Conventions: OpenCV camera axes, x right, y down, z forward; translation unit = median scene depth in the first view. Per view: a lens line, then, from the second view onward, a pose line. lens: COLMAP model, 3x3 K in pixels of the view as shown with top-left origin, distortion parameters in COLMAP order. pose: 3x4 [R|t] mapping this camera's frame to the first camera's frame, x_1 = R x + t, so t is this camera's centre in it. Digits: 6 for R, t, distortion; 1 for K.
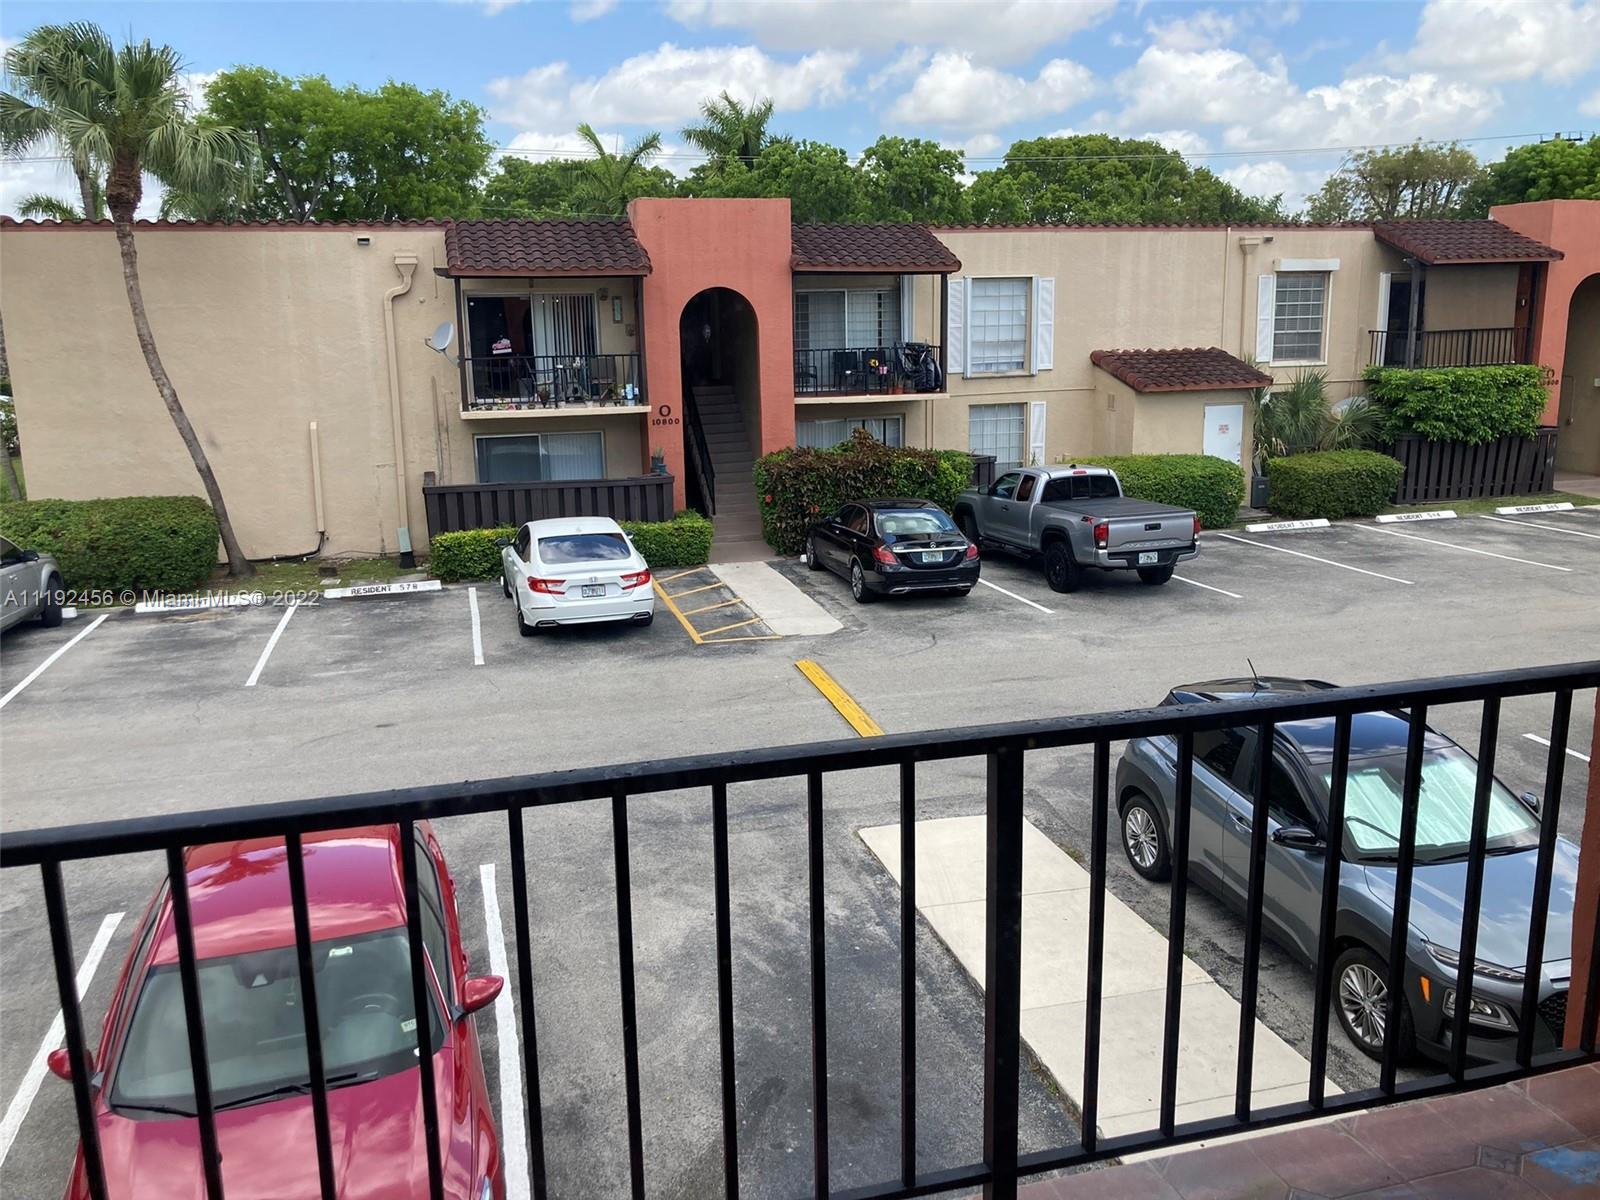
lens RADIAL K [[1305.0, 0, 804.2], [0, 1305.0, 589.5], [0, 0, 1]] dist [0.005030, 0.005304]
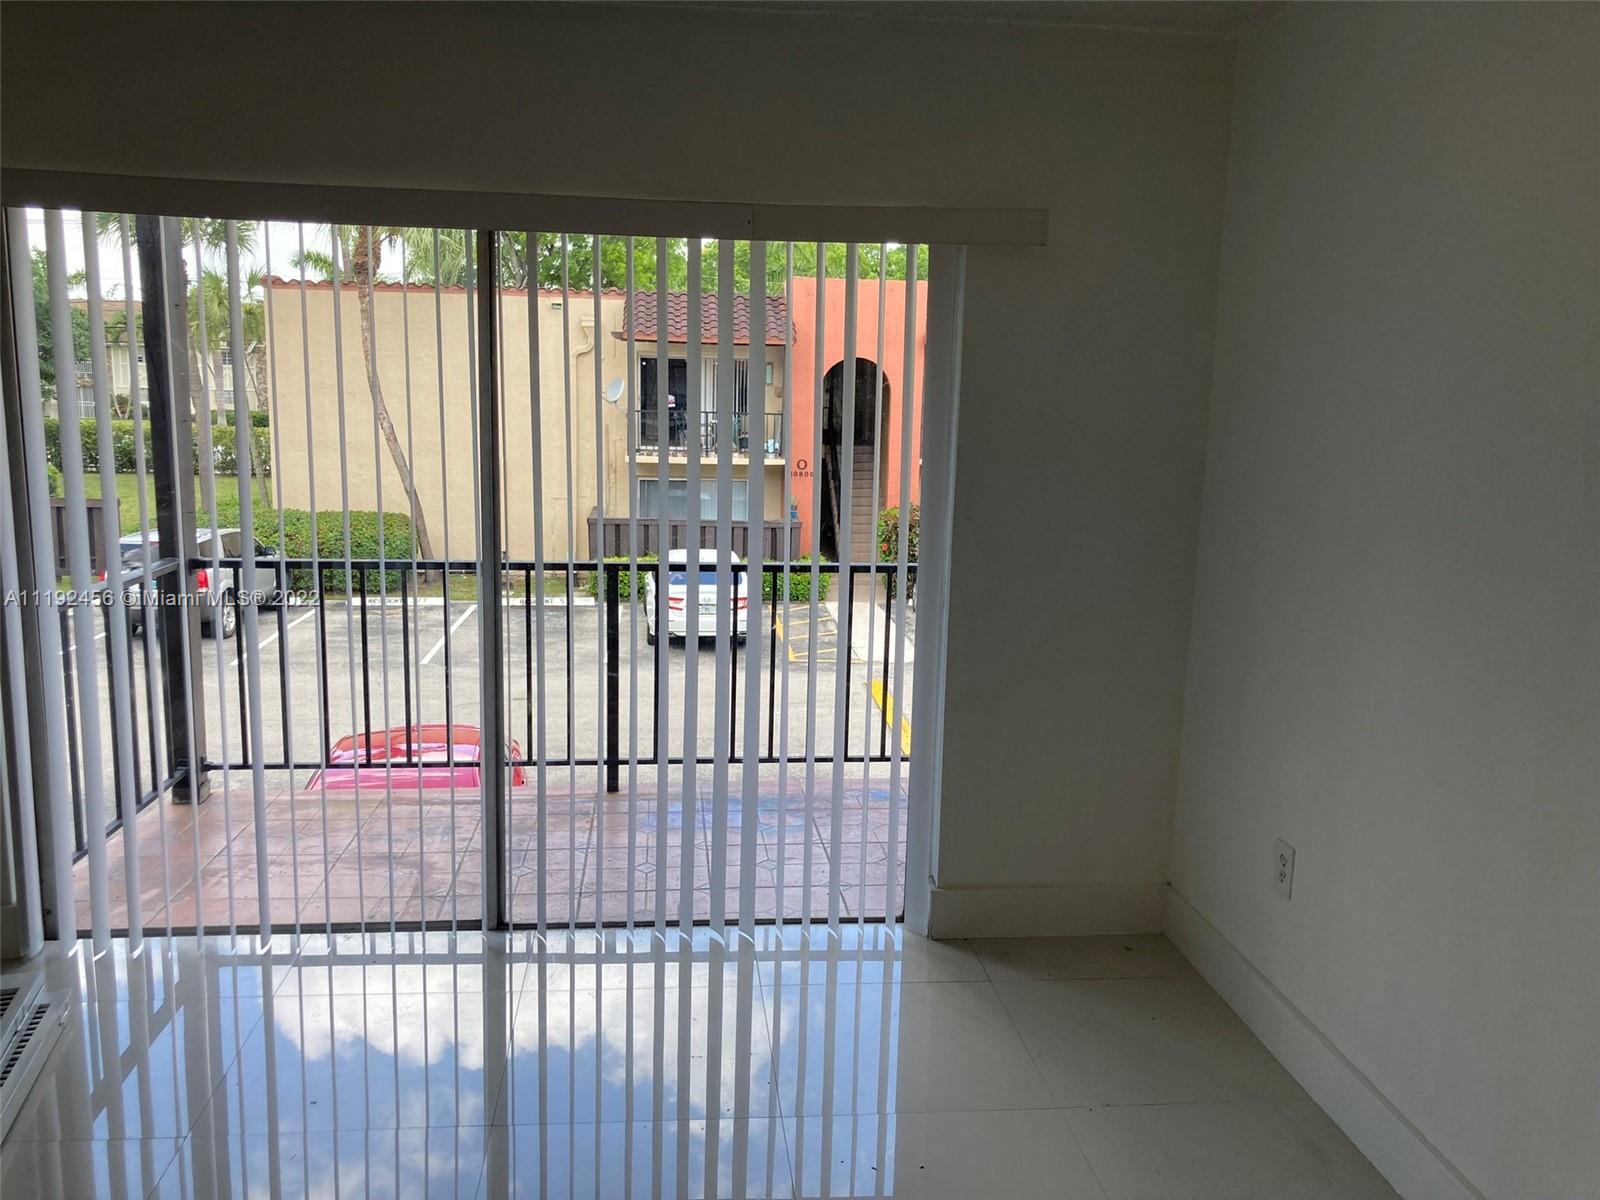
lens RADIAL K [[1305.0, 0, 796.7], [0, 1305.0, 608.0], [0, 0, 1]] dist [0.005030, 0.005304]
pose [[0.985630, 0.071592, -0.152997, 0.071647], [-0.076758, 0.996653, -0.028124, 0.019006], [0.150471, 0.039463, 0.987826, -0.111208]]
